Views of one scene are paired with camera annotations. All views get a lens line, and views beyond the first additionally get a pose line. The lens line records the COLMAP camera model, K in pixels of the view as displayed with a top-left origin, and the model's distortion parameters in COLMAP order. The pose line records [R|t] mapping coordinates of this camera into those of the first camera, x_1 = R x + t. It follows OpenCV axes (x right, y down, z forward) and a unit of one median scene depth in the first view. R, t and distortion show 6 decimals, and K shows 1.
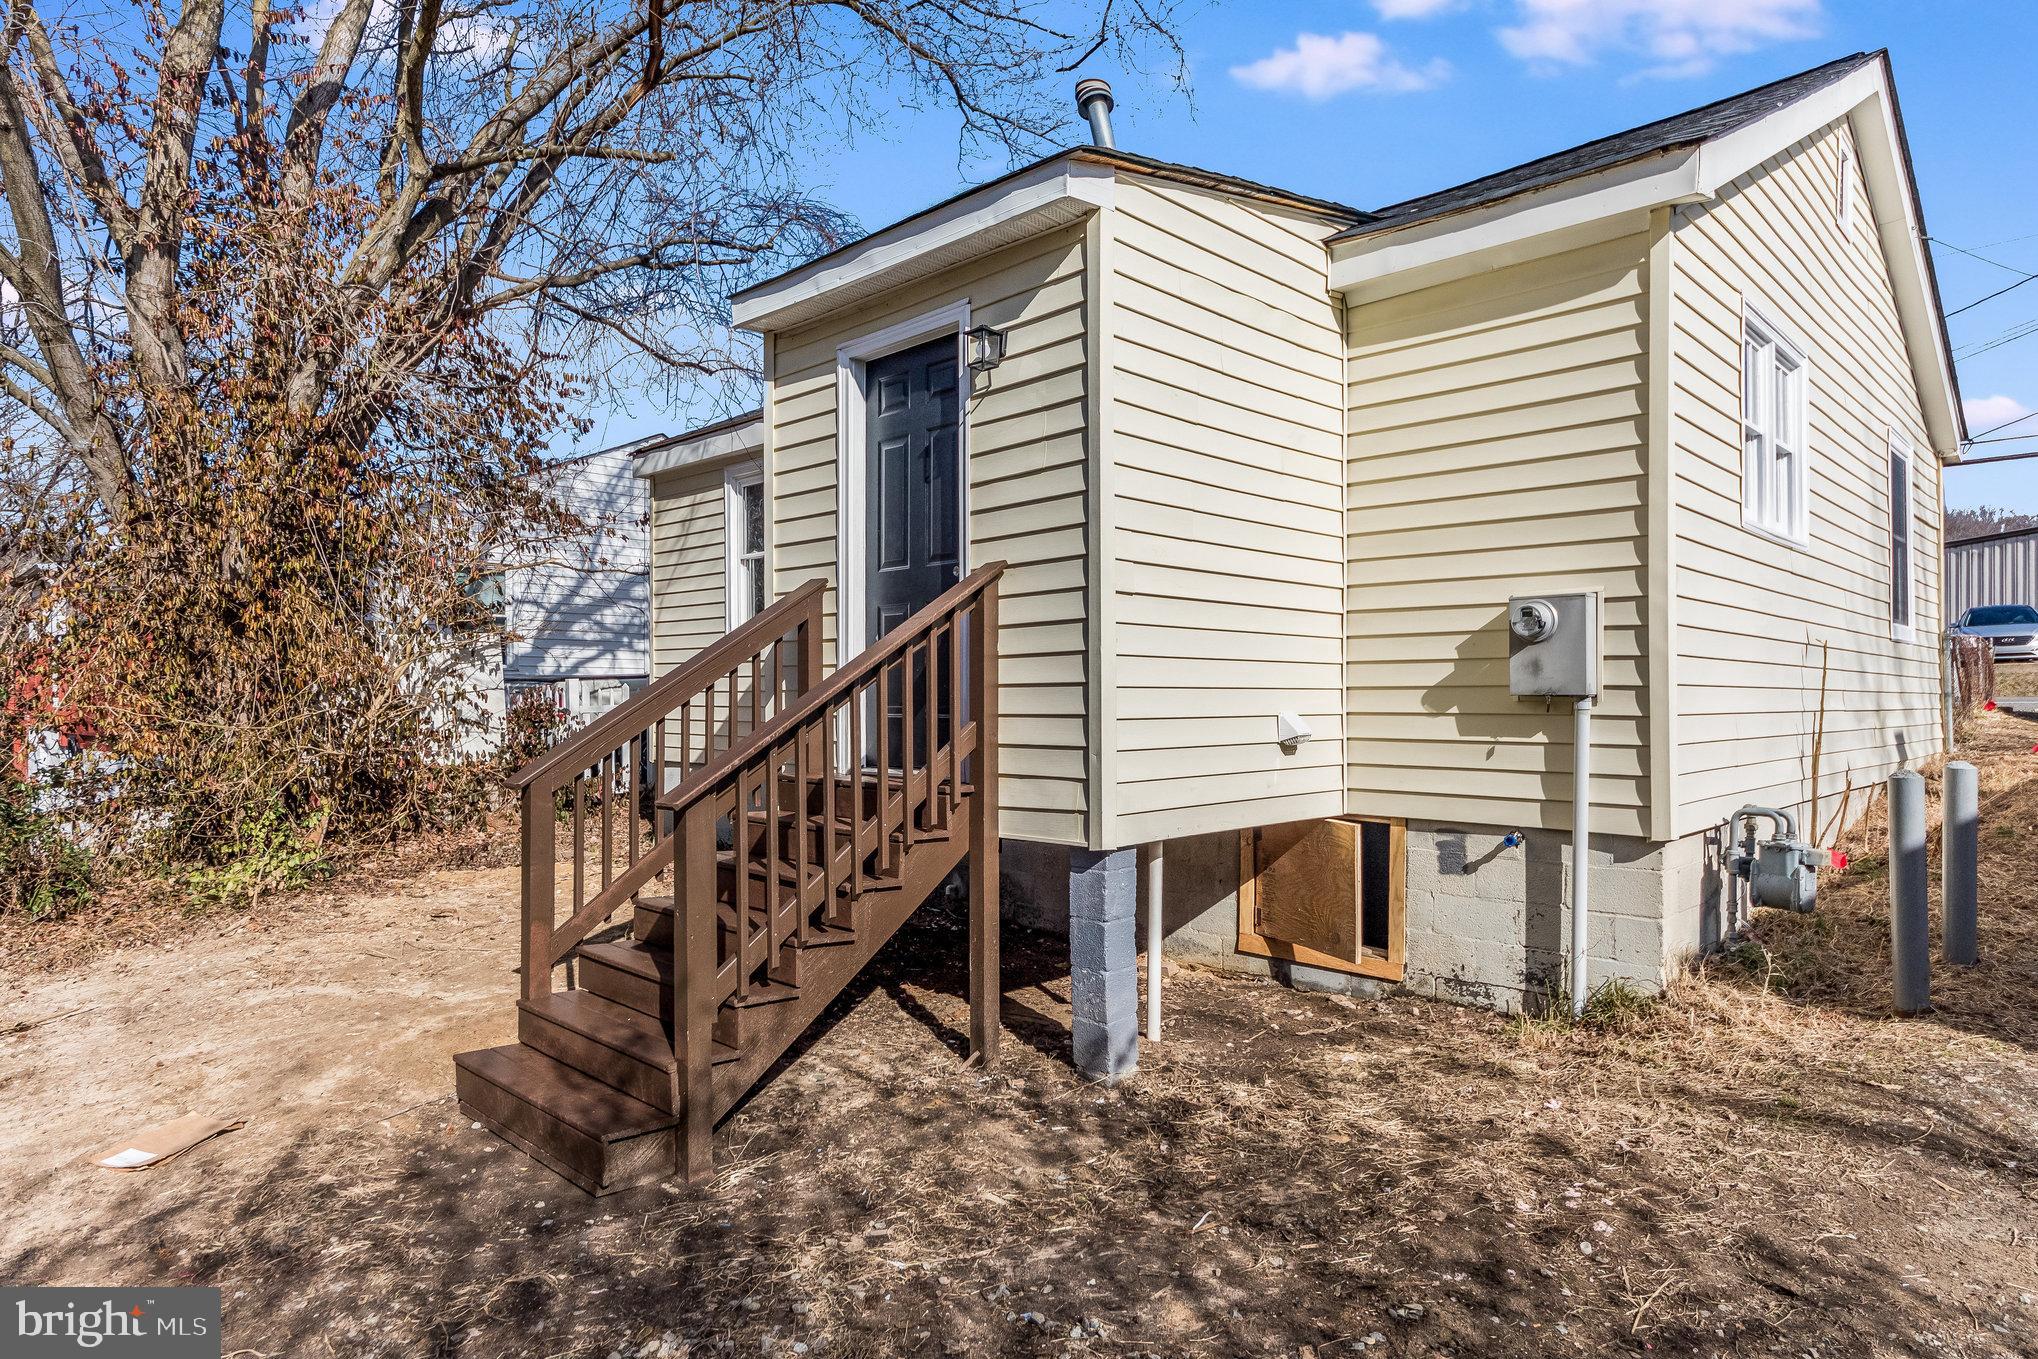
lens RADIAL K [[1178.3, 0, 1019.0], [0, 1178.3, 679.5], [0, 0, 1]] dist [0.000918, 0.000300]
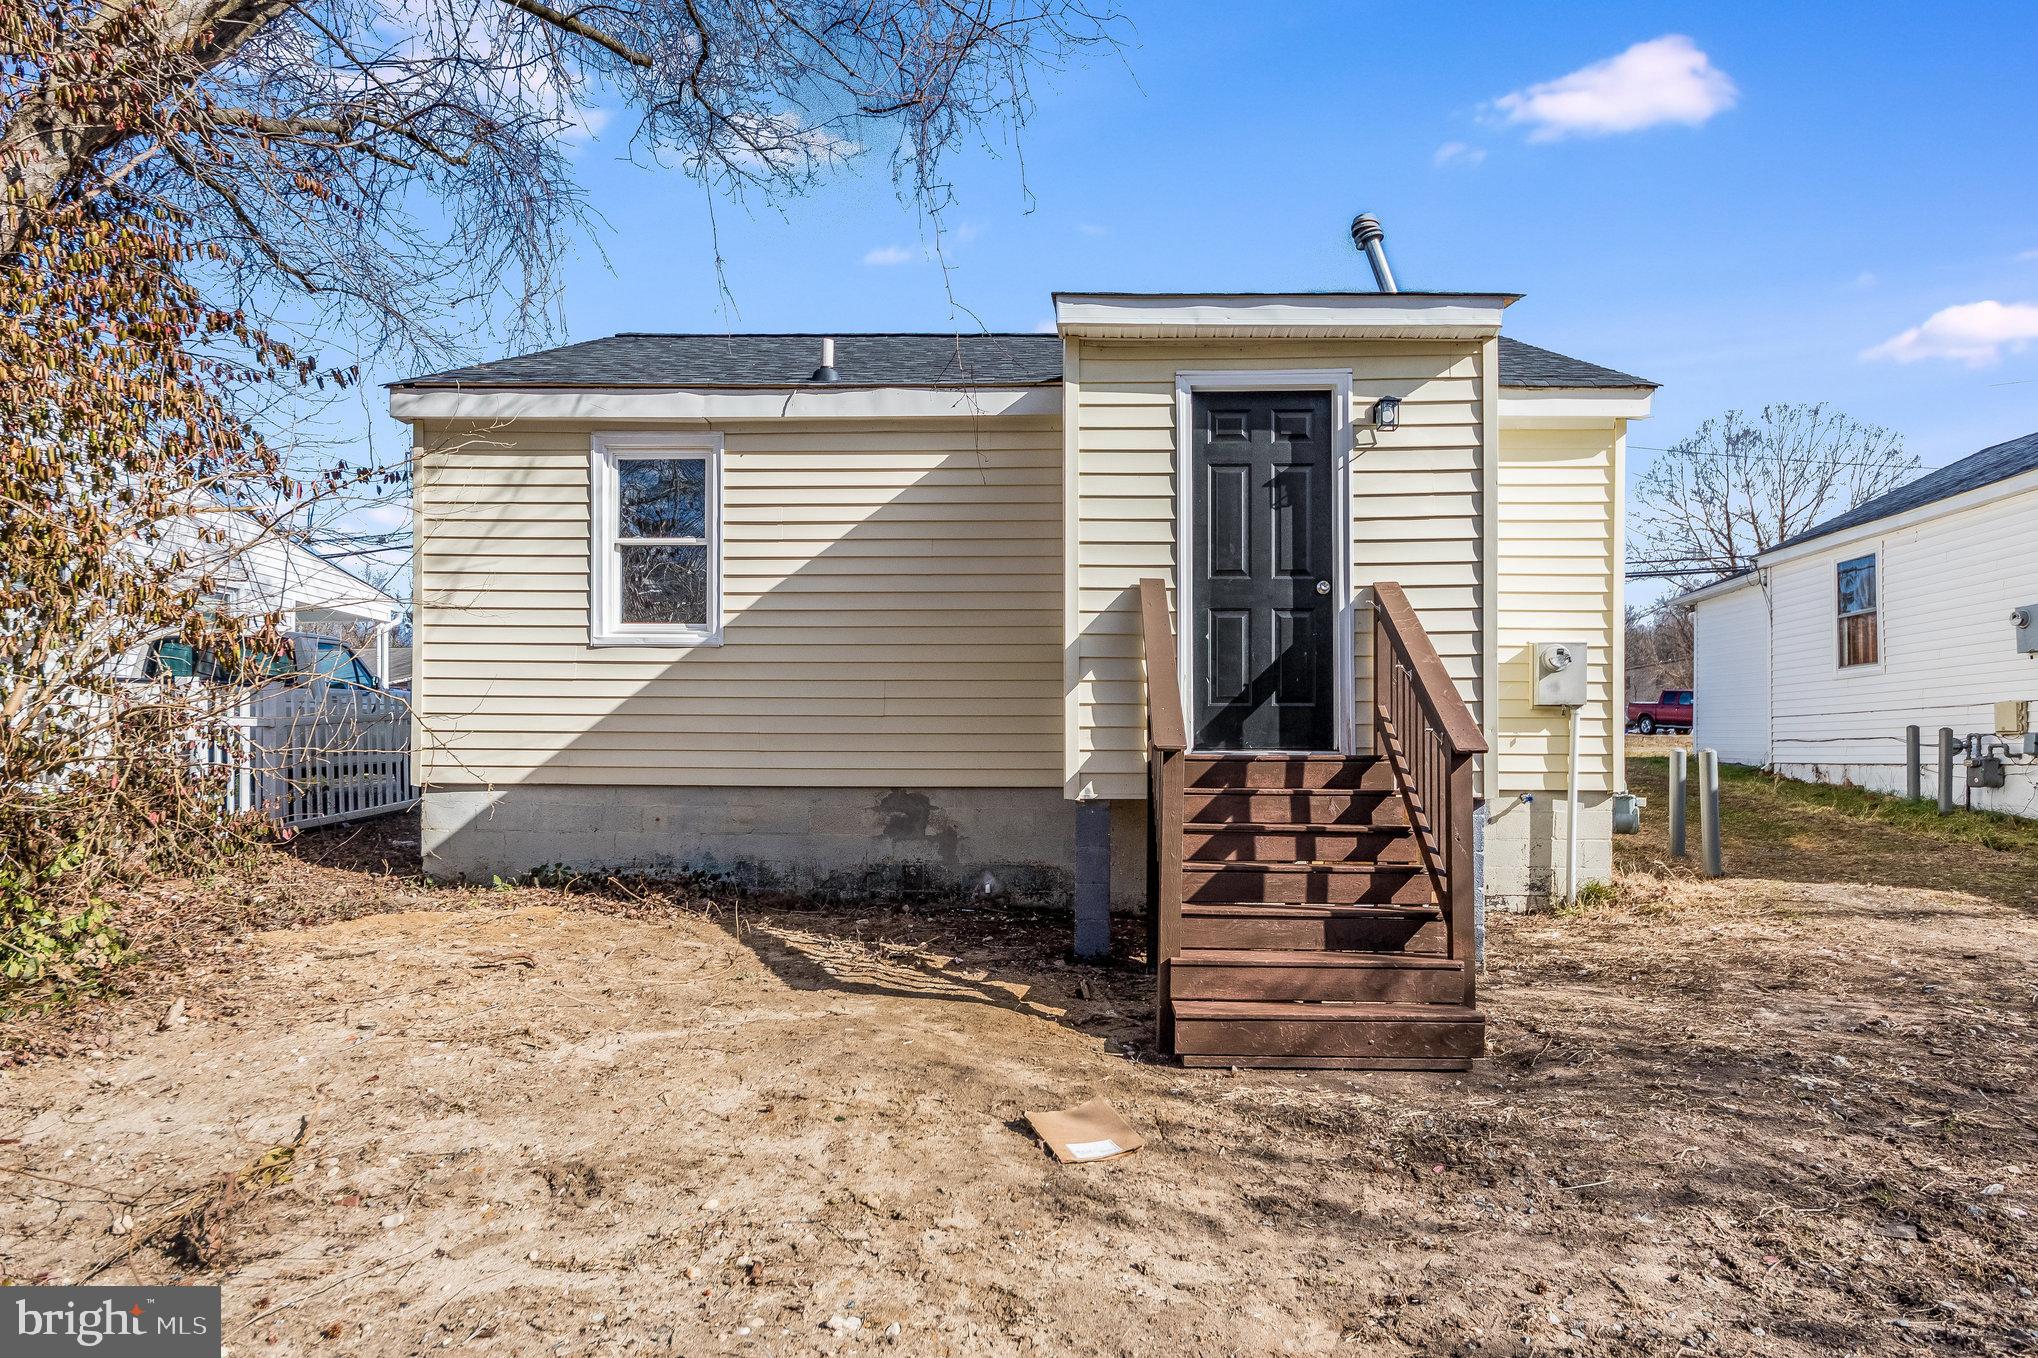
lens RADIAL K [[1179.7, 0, 1019.5], [0, 1179.7, 740.5], [0, 0, 1]] dist [-0.001129, -0.000257]
pose [[0.732027, 0.022089, 0.680918, -1.149717], [-0.016561, 0.999756, -0.014628, 0.095096], [-0.681074, -0.000569, 0.732214, 0.324577]]
